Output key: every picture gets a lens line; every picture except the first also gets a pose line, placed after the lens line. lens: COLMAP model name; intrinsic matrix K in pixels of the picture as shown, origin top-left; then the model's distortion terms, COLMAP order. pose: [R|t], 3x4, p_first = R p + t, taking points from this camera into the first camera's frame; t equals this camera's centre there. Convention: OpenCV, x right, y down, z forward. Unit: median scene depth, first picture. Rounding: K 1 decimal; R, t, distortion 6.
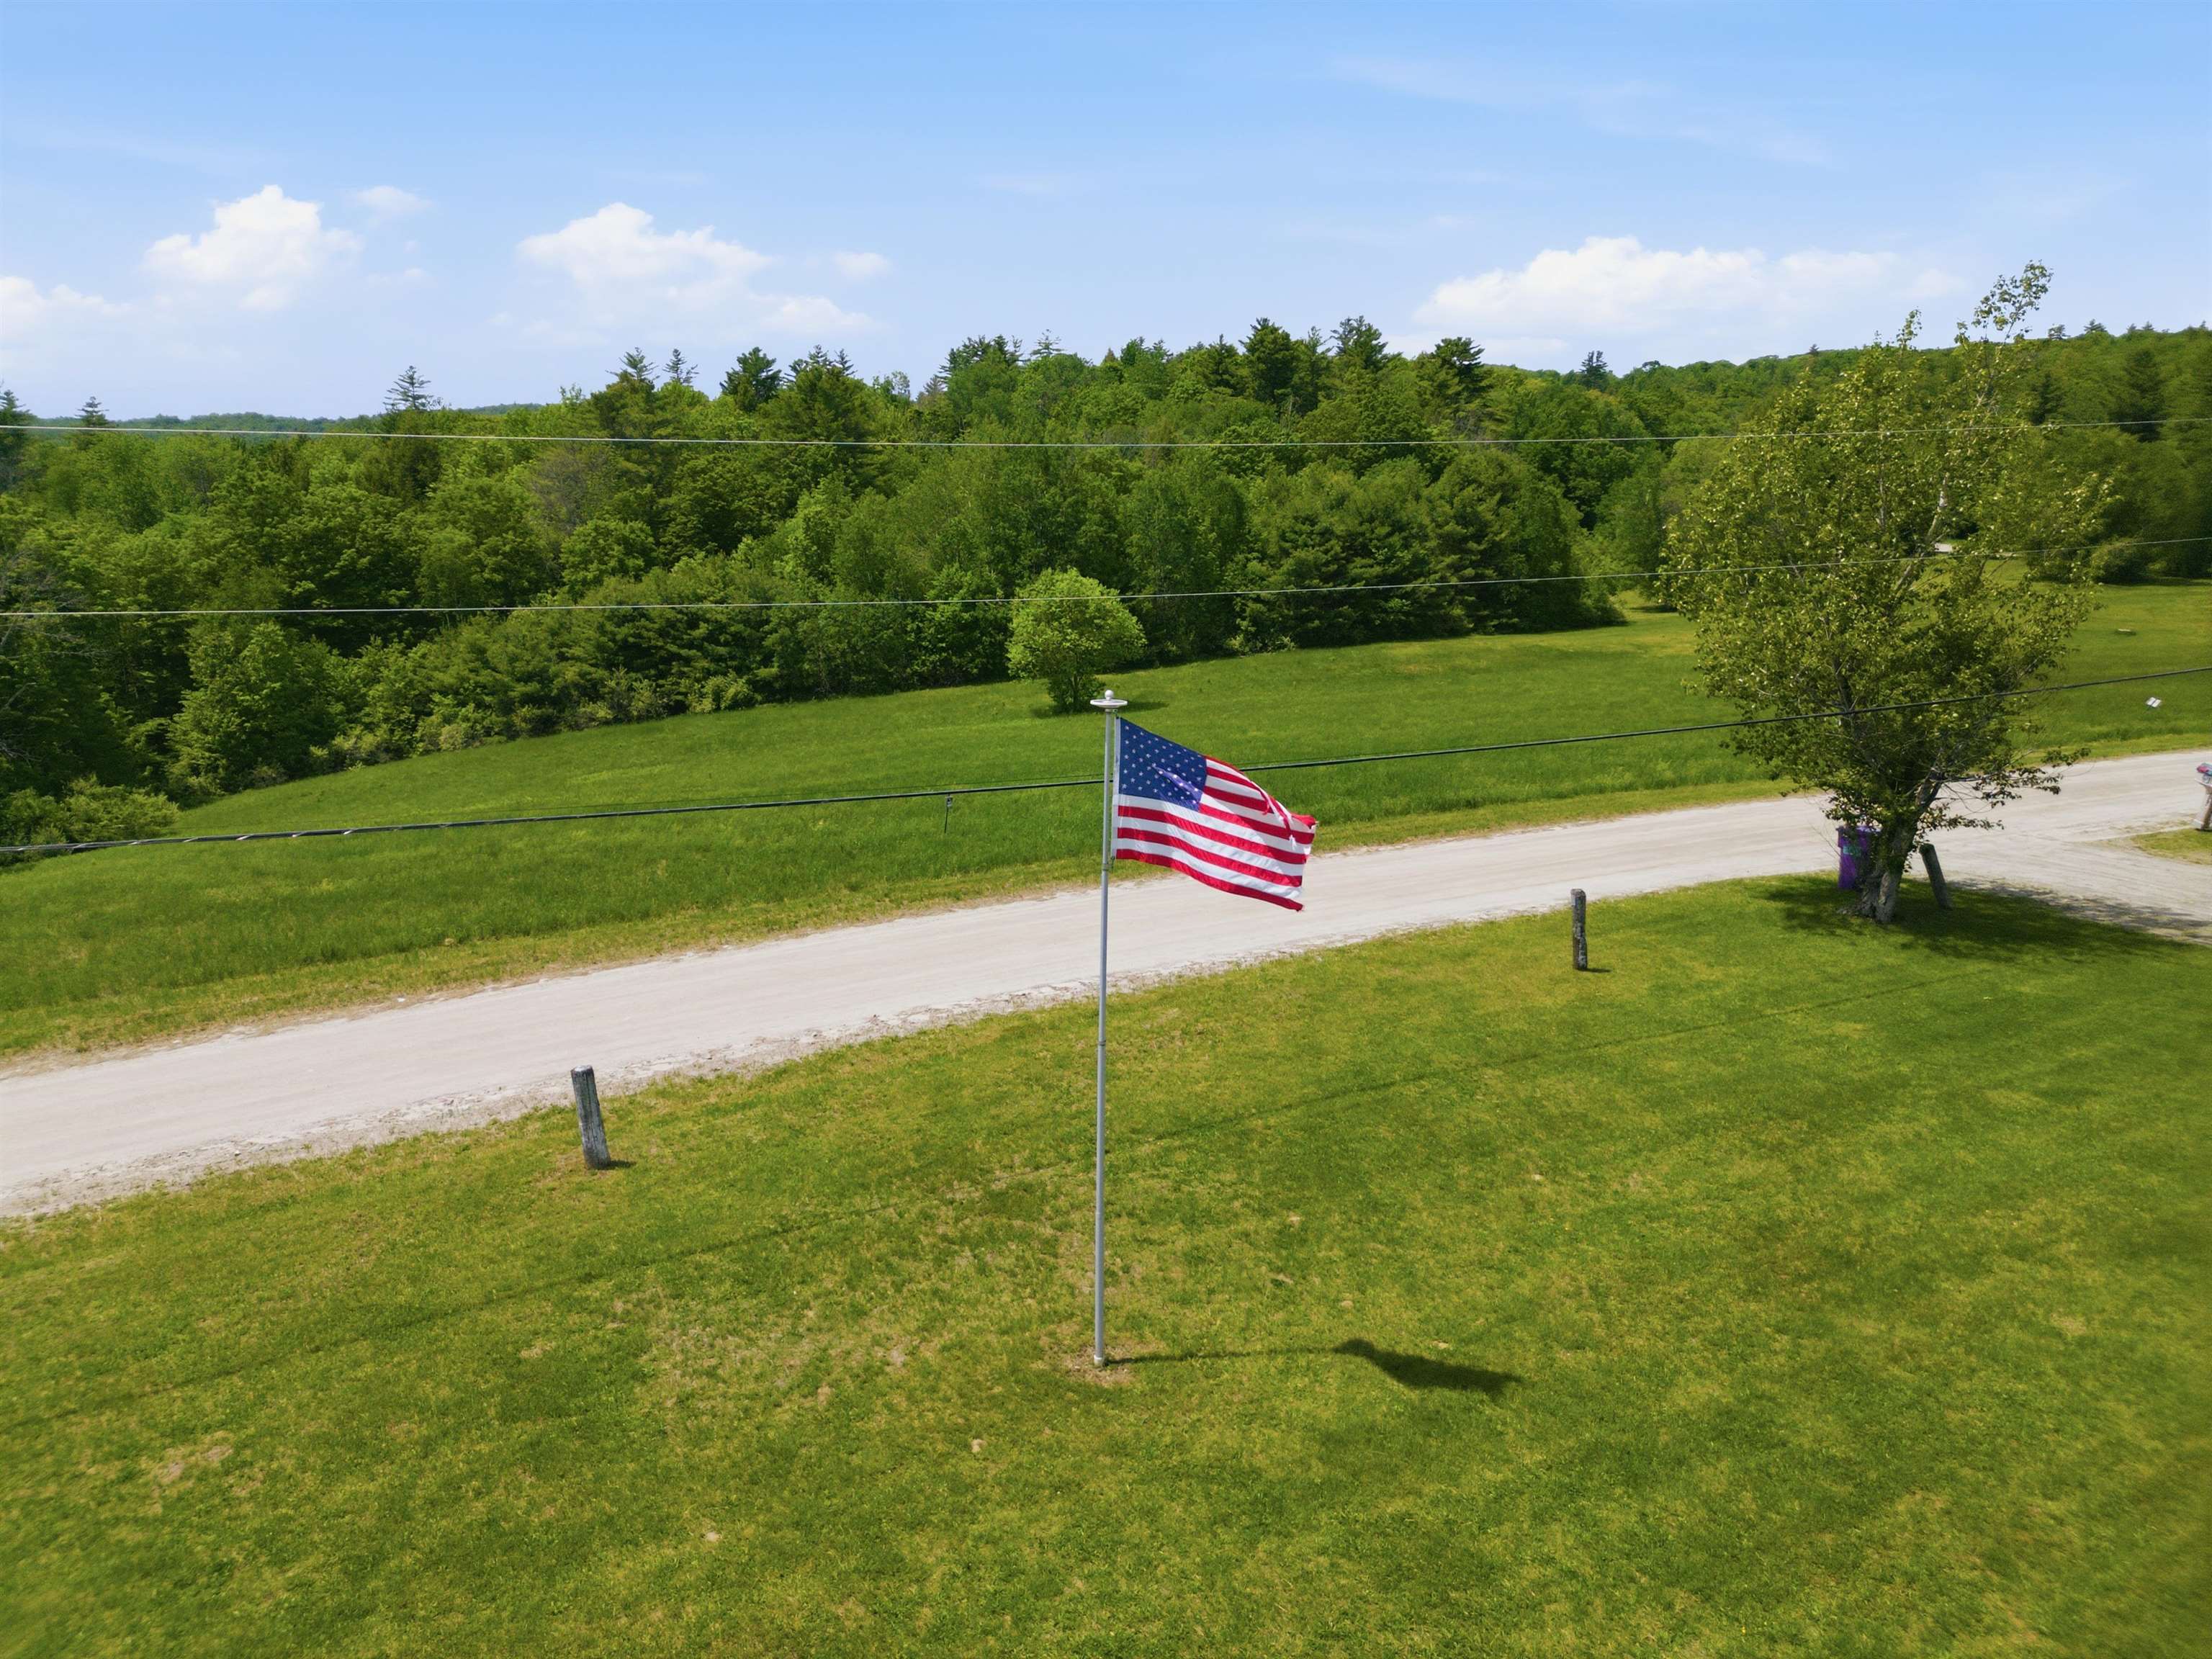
lens RADIAL K [[1548.7, 0, 1106.9], [0, 1548.7, 836.7], [0, 0, 1]] dist [0.052764, -0.043052]
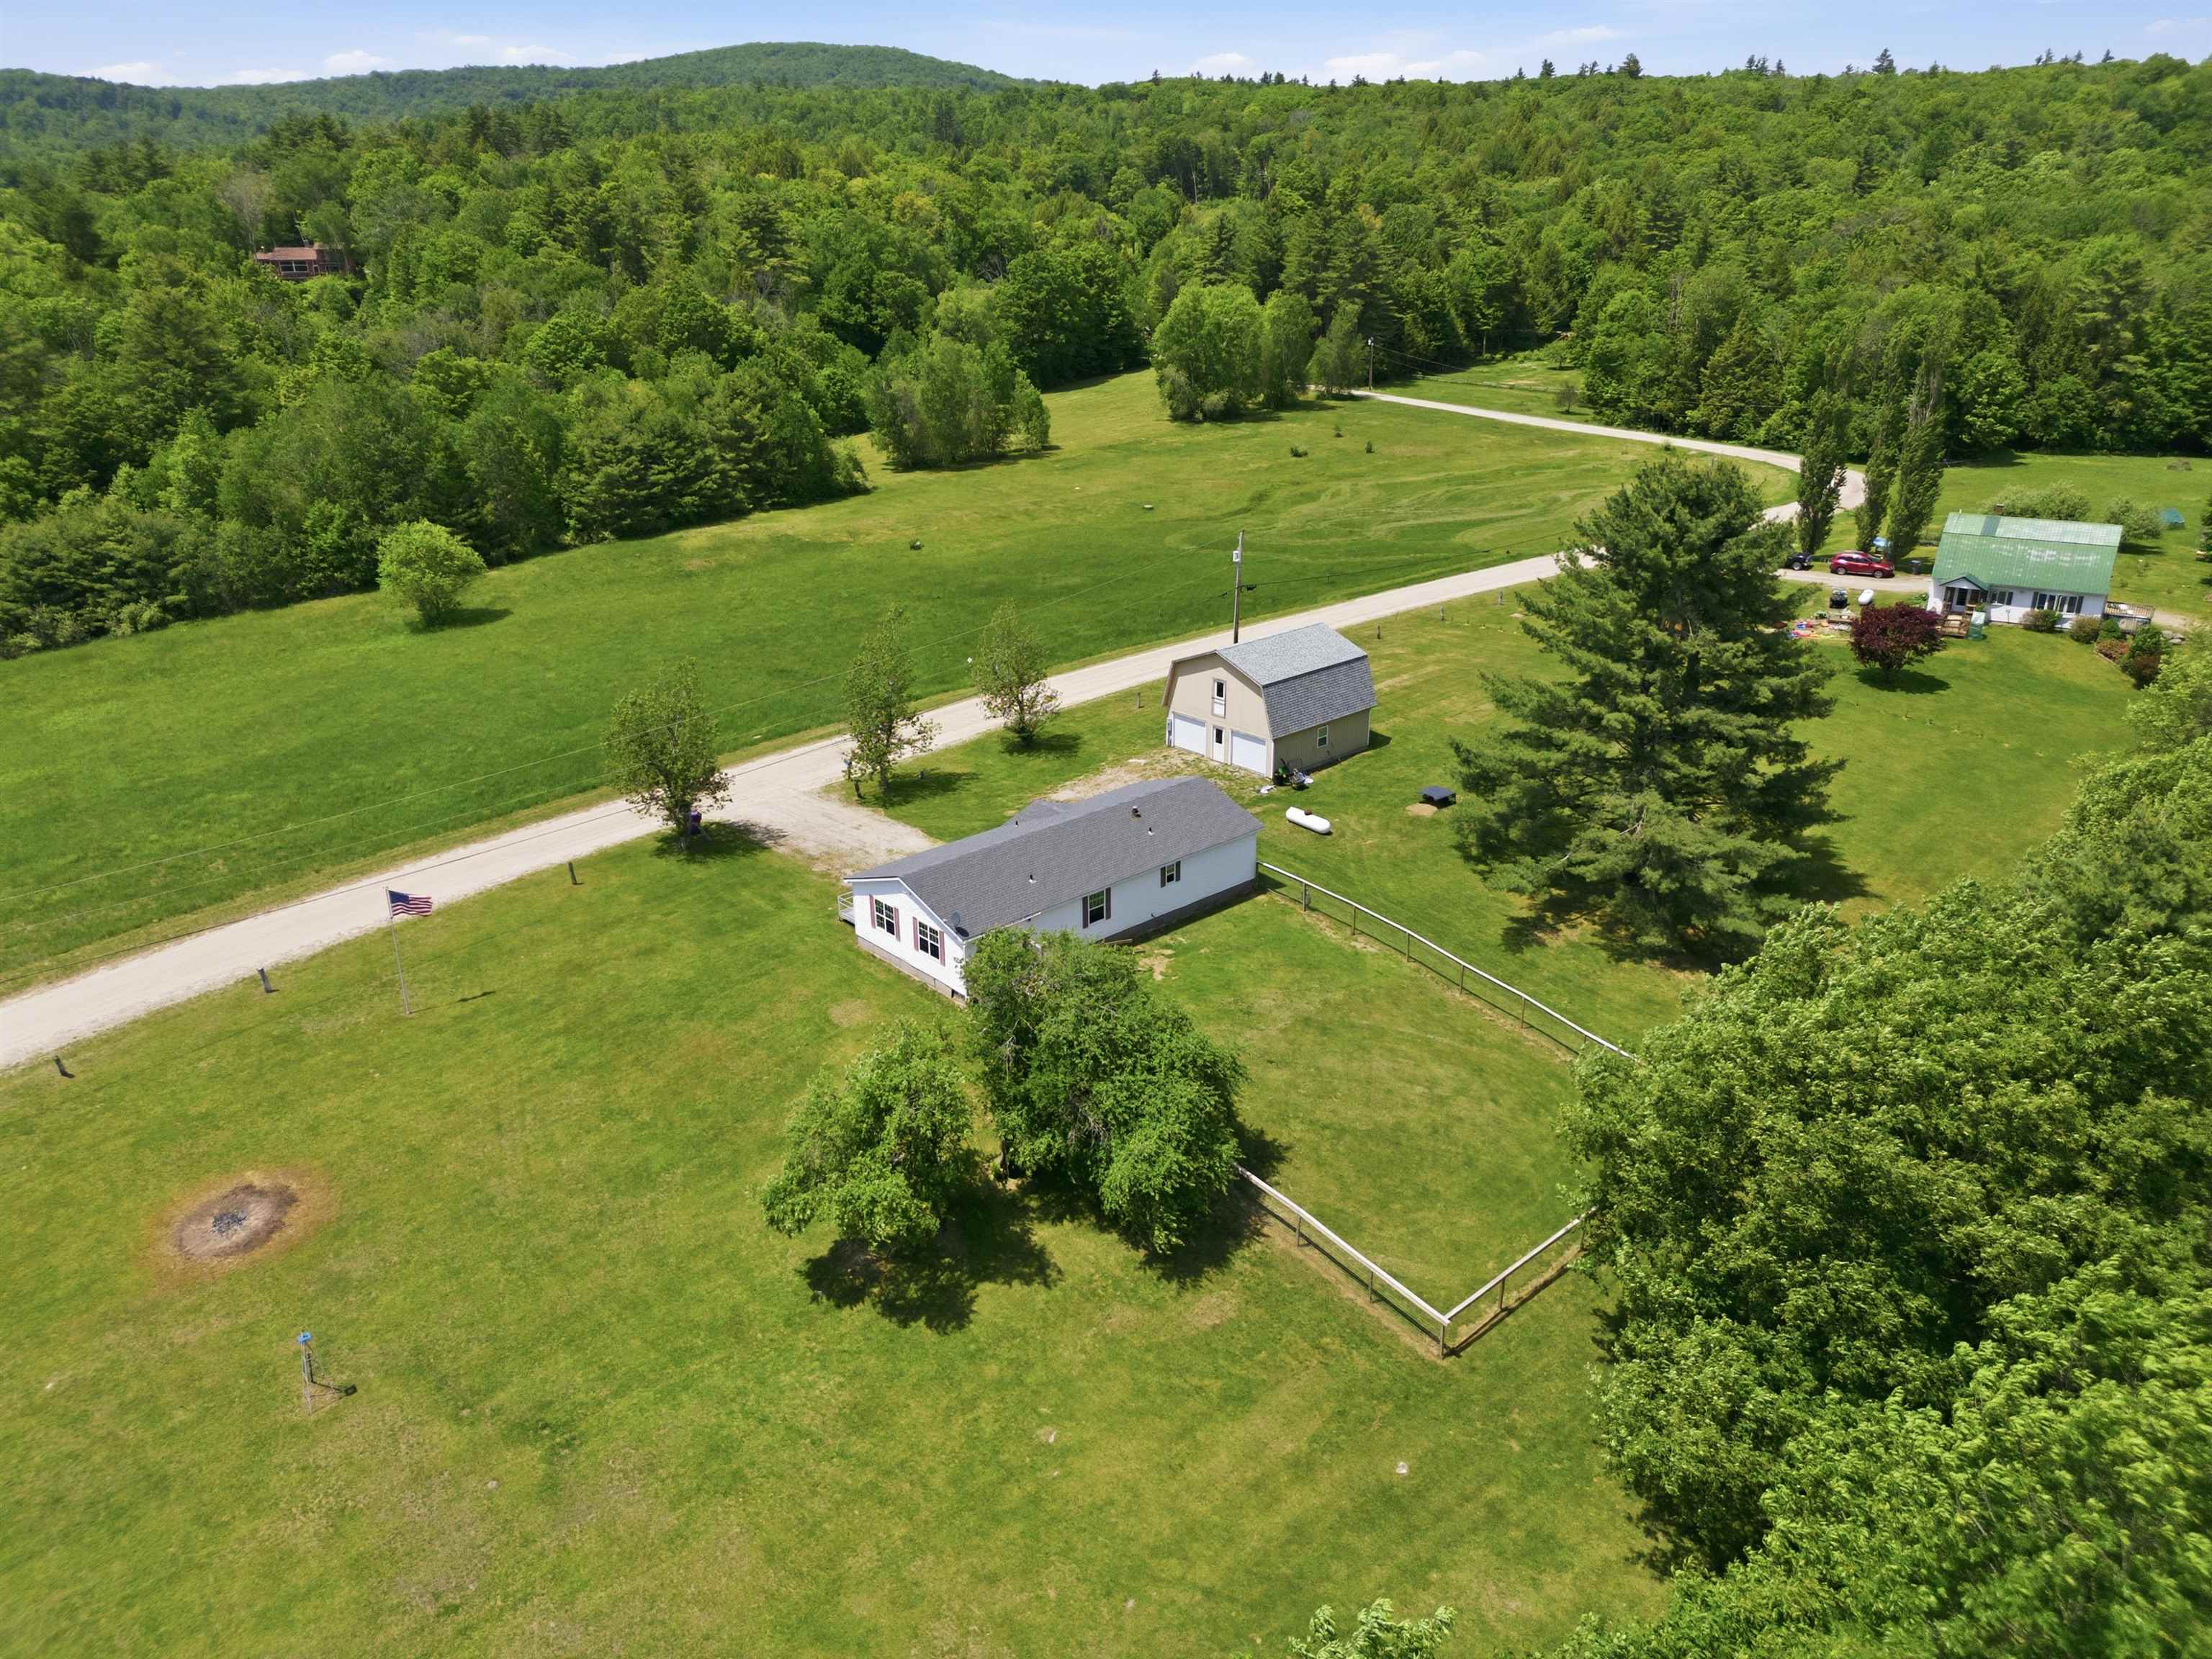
lens RADIAL K [[1548.7, 0, 1090.7], [0, 1548.7, 826.3], [0, 0, 1]] dist [0.052764, -0.043052]
pose [[0.941768, -0.132432, 0.309088, 0.062745], [0.074737, 0.978626, 0.191587, -0.111557], [-0.327854, -0.157330, 0.931536, -0.458544]]
